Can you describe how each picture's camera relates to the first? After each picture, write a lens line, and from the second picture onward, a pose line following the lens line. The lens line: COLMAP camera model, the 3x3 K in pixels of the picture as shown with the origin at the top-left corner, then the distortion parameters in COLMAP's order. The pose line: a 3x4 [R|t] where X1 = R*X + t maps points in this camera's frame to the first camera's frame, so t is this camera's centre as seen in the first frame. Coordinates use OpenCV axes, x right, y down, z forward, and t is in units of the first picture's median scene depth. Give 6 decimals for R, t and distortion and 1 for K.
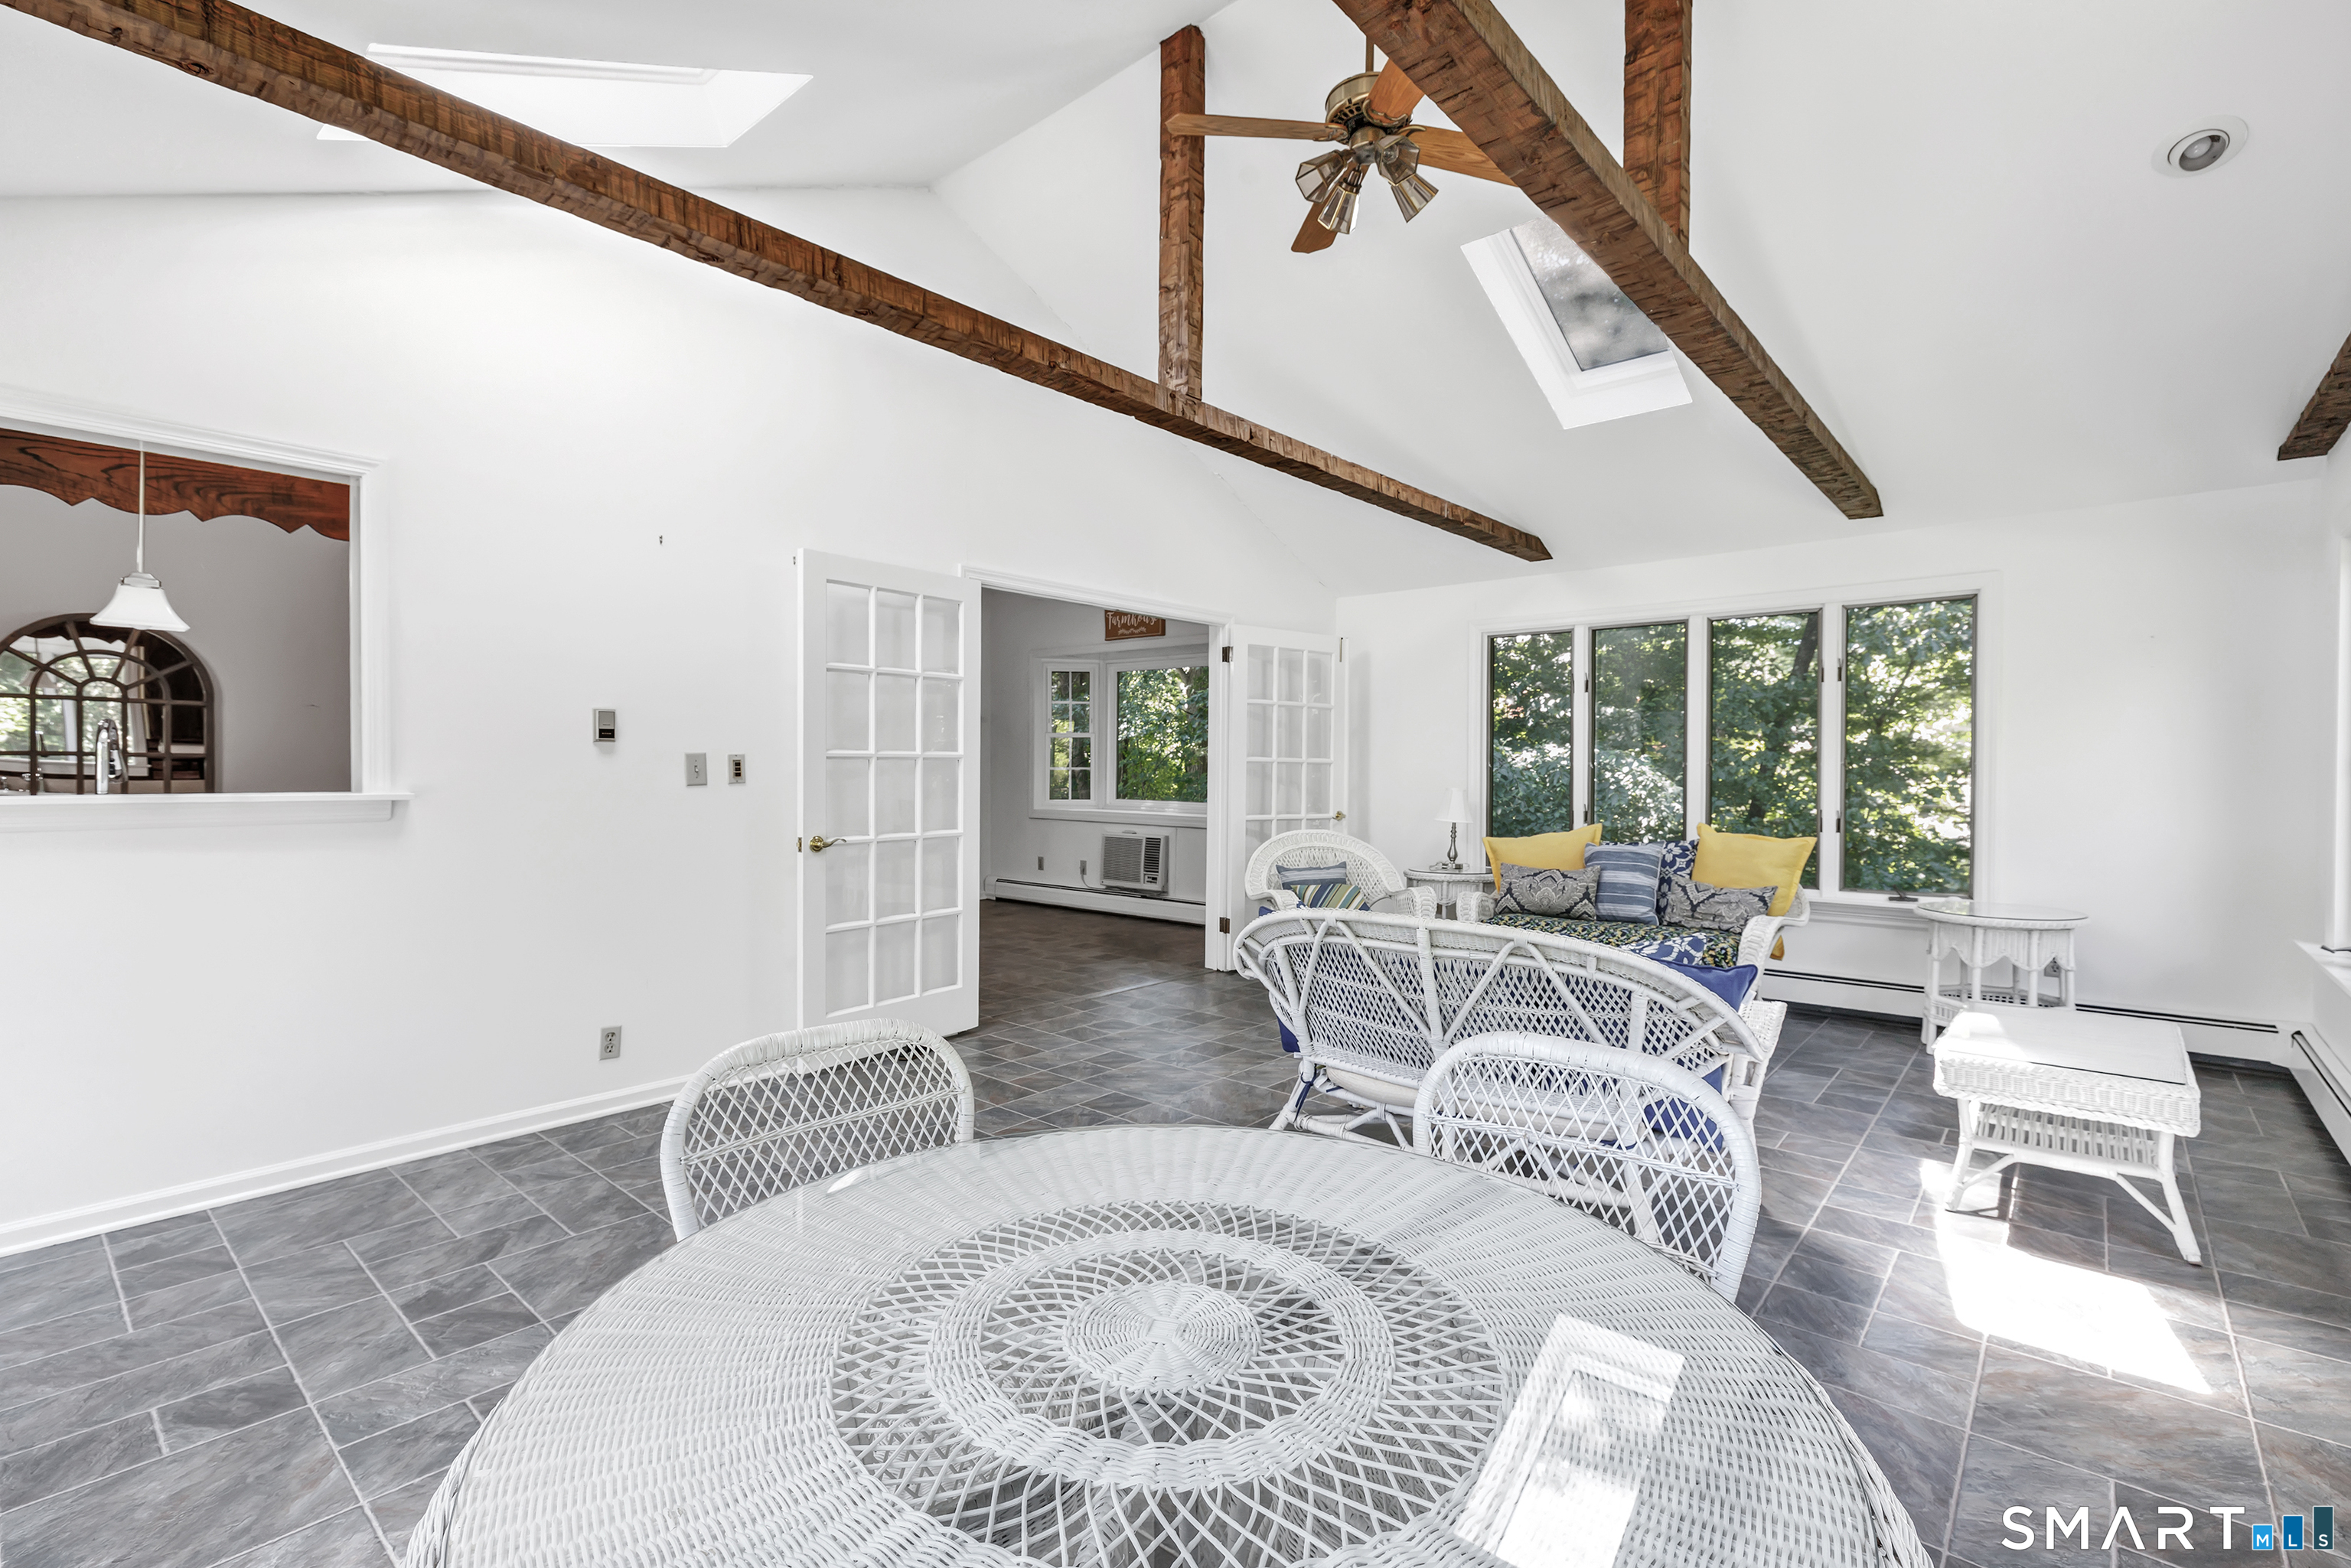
lens RADIAL K [[1061.1, 0, 1197.6], [0, 1061.1, 766.2], [0, 0, 1]] dist [-0.000896, -0.000486]
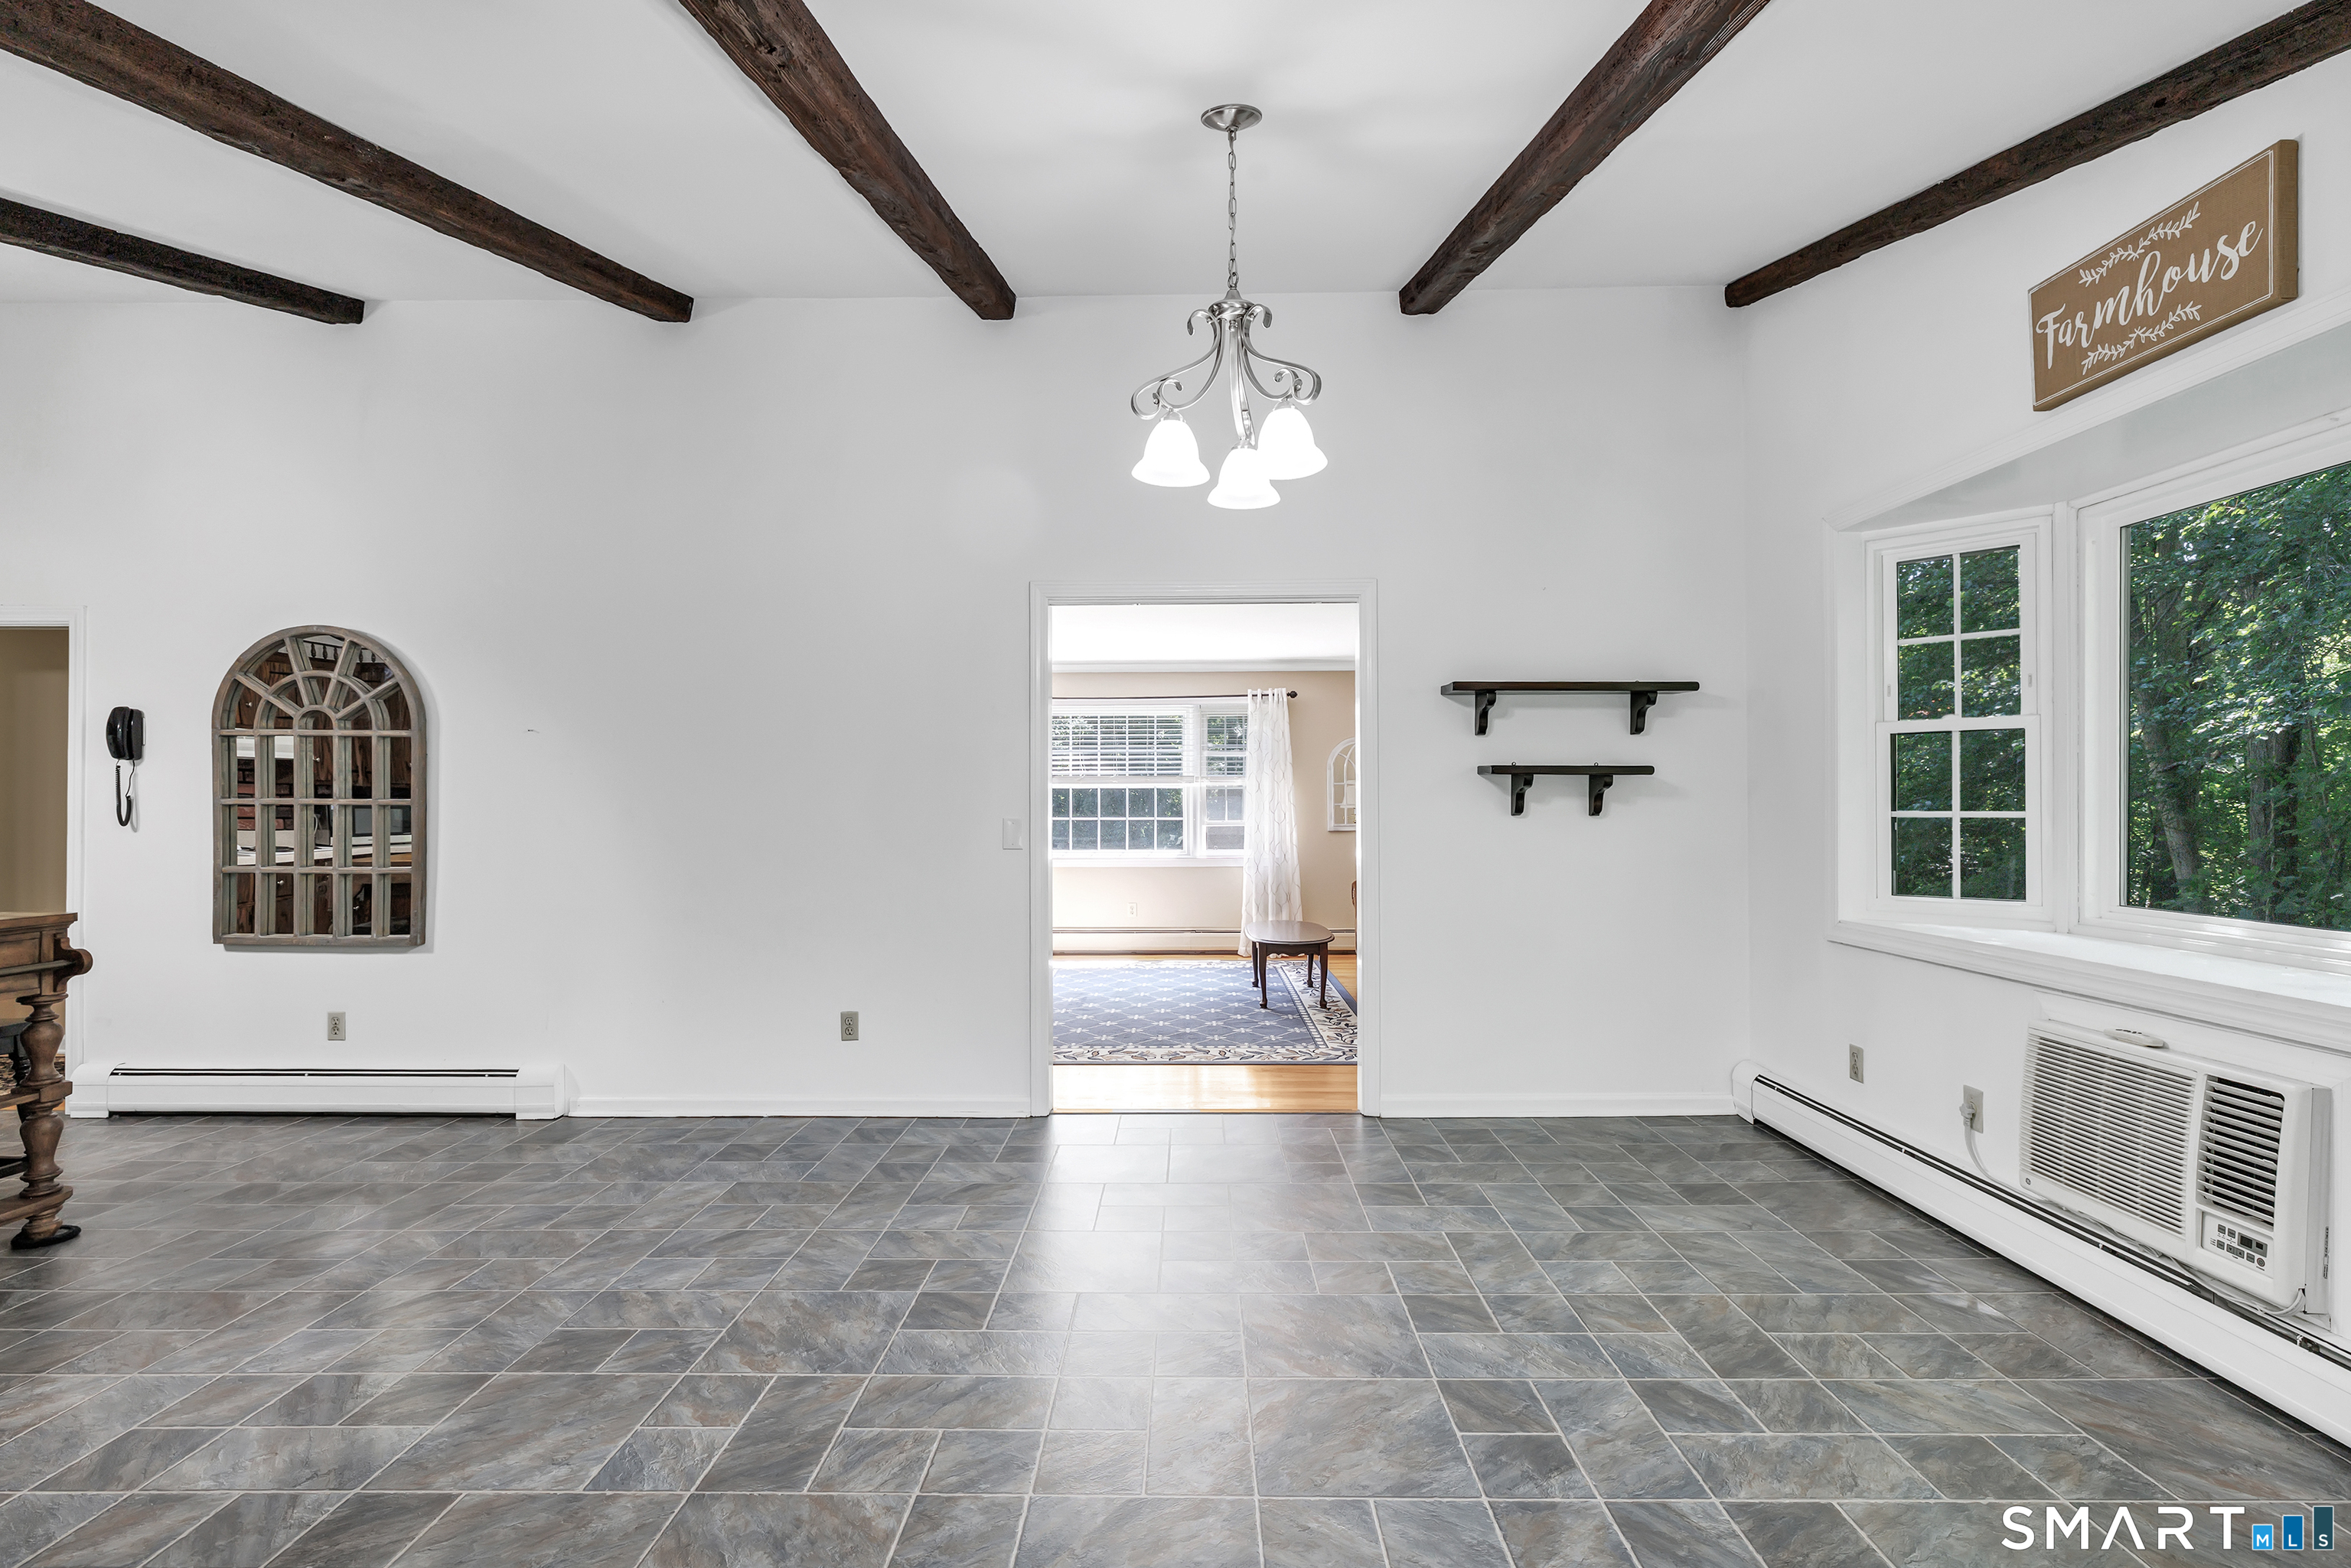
lens RADIAL K [[1052.7, 0, 1172.4], [0, 1052.7, 801.8], [0, 0, 1]] dist [-0.001400, -0.000503]
pose [[0.642748, -0.007858, -0.766038, -0.021310], [0.001802, 0.999960, -0.008746, 0.000550], [0.766076, 0.004241, 0.642736, 1.014593]]
